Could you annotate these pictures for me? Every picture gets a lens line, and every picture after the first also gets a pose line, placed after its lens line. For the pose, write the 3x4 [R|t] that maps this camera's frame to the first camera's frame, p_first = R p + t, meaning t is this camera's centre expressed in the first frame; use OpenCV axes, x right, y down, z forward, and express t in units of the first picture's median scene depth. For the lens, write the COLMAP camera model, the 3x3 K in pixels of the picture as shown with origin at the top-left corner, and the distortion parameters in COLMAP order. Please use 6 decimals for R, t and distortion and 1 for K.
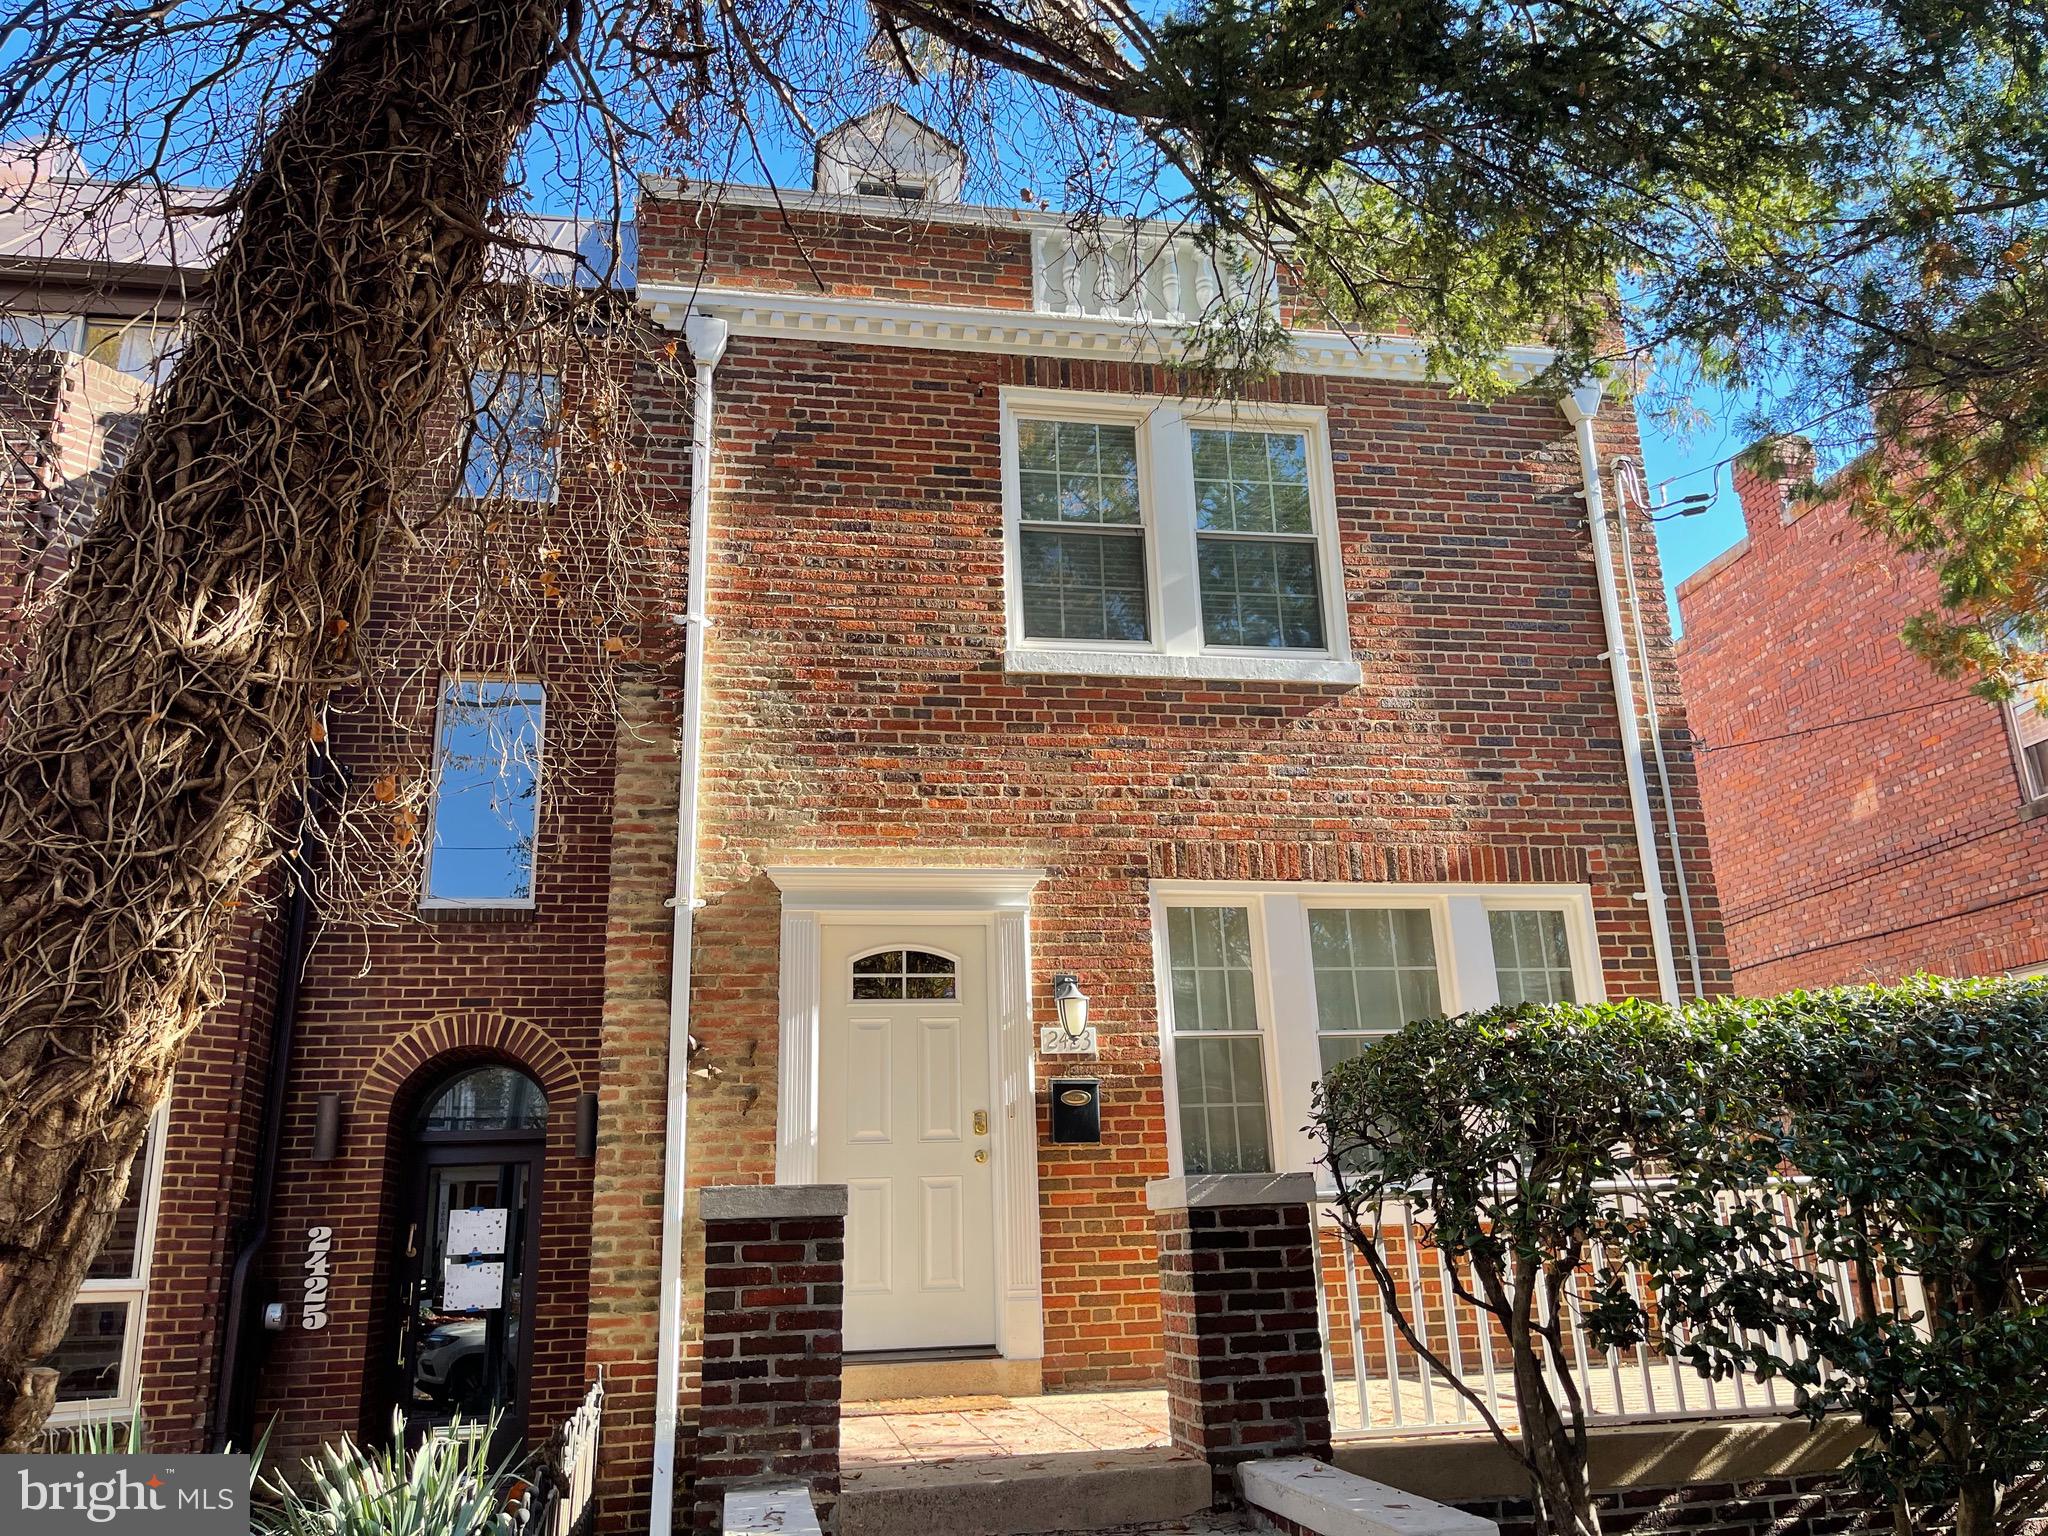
lens RADIAL K [[1535.0, 0, 1012.4], [0, 1535.0, 797.8], [0, 0, 1]] dist [0.055586, -0.052457]
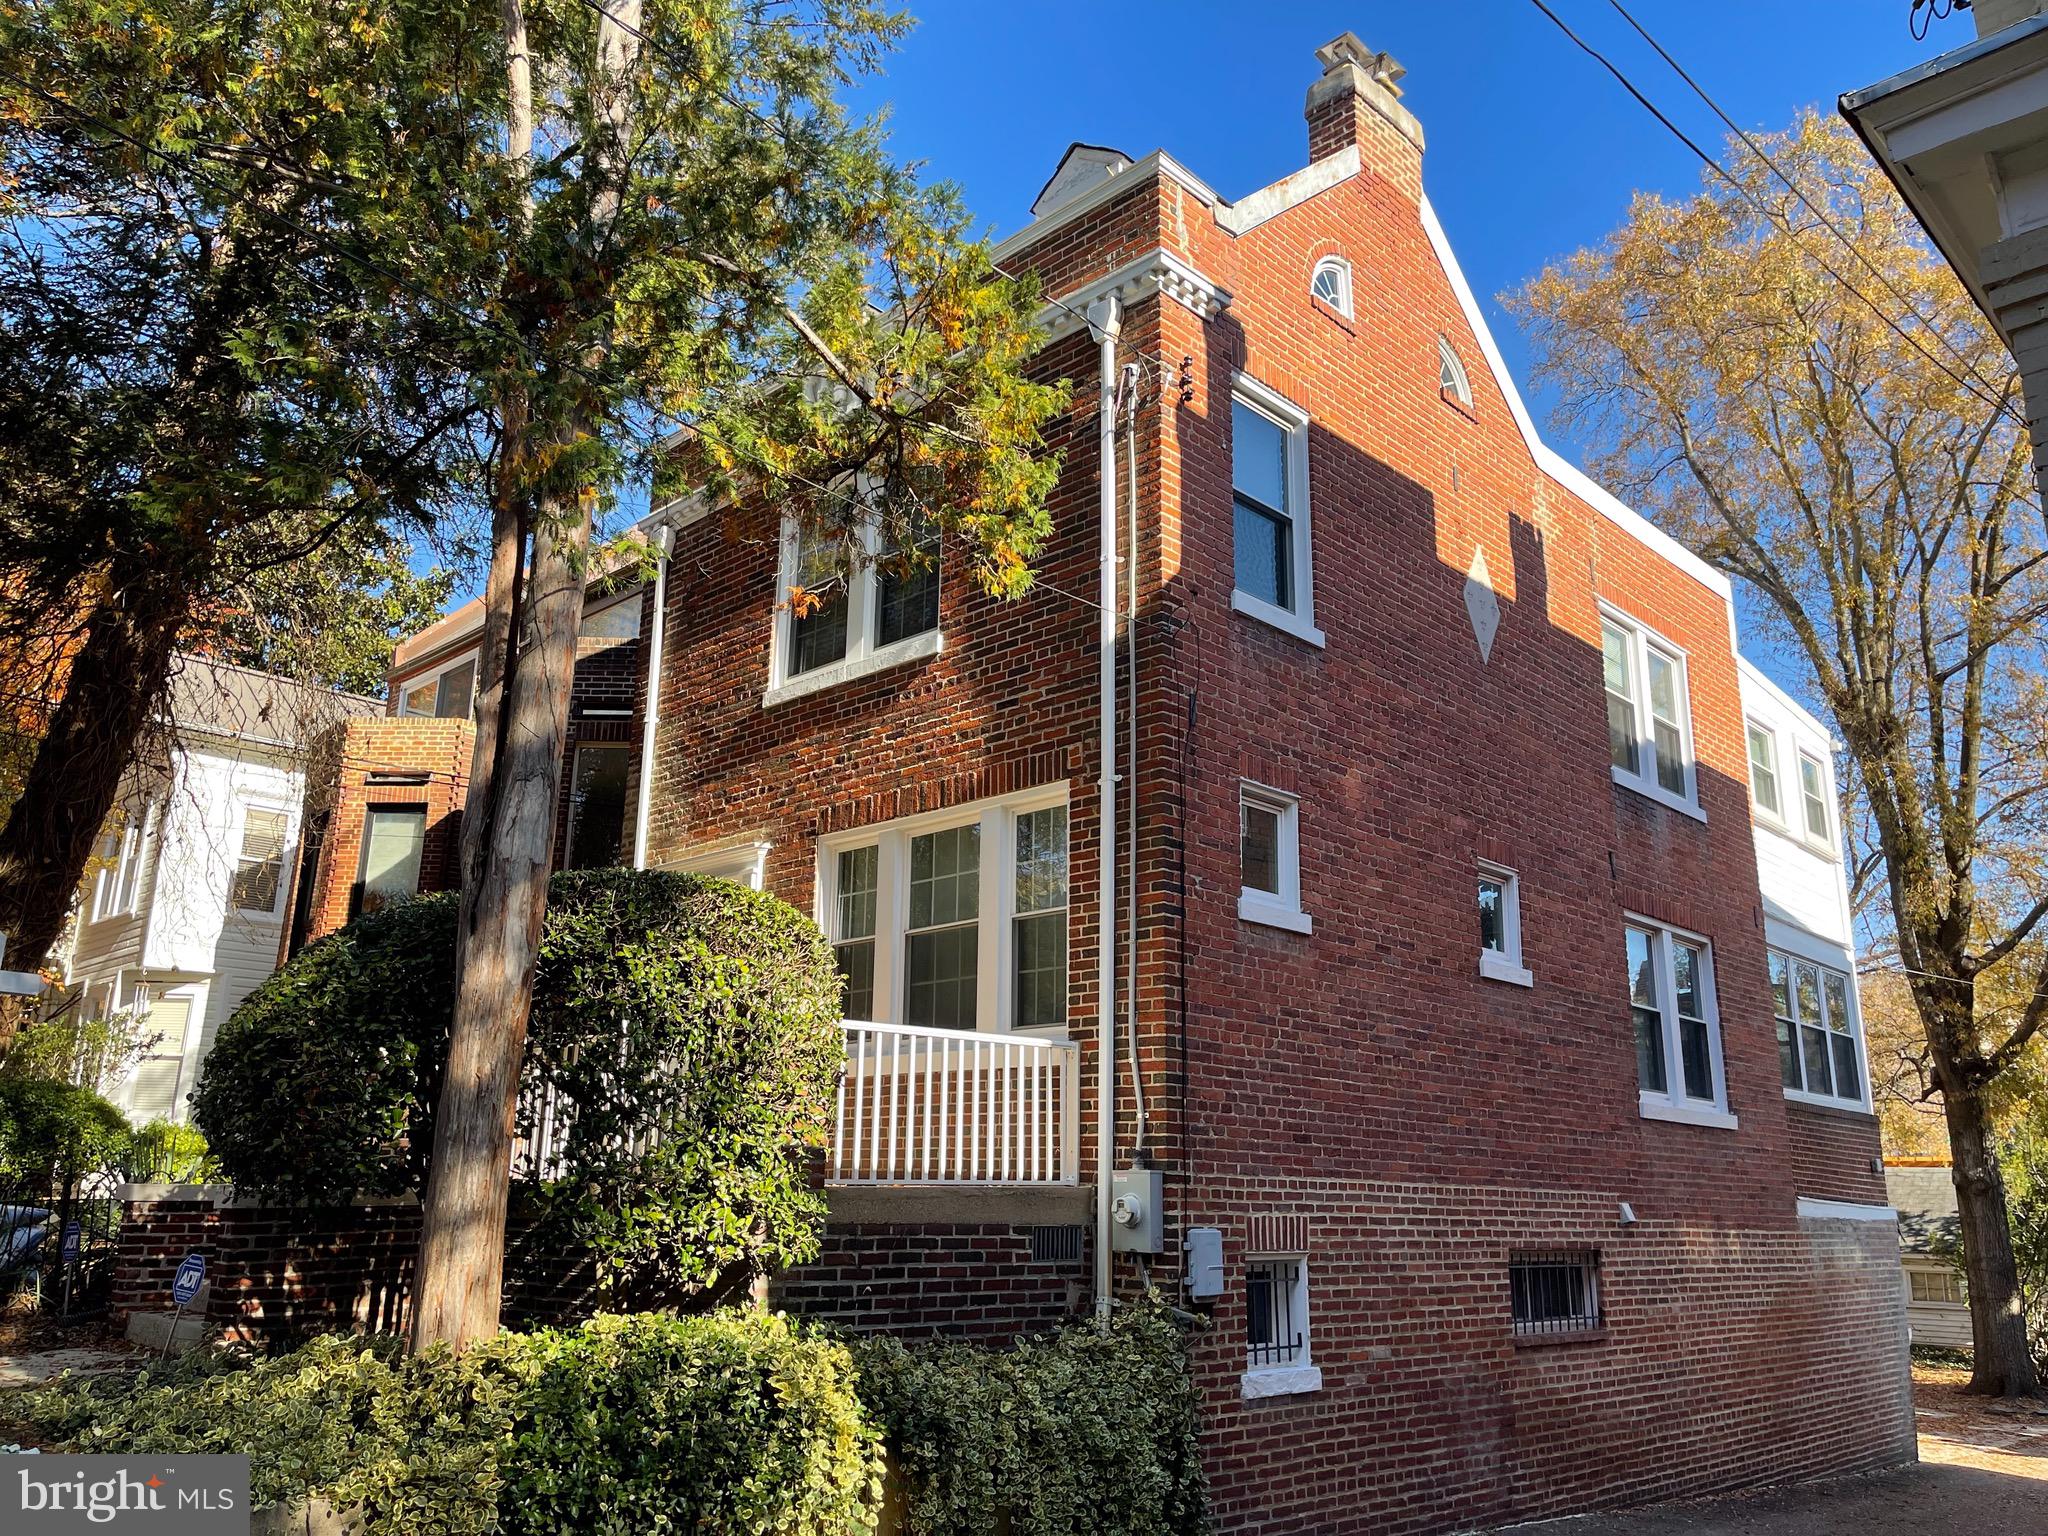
lens RADIAL K [[1535.0, 0, 1012.4], [0, 1535.0, 797.8], [0, 0, 1]] dist [0.055586, -0.052457]
pose [[0.577692, -0.158334, -0.800751, 1.354094], [0.192527, 0.979759, -0.054834, 0.133141], [0.793225, -0.122489, 0.596482, 0.319593]]
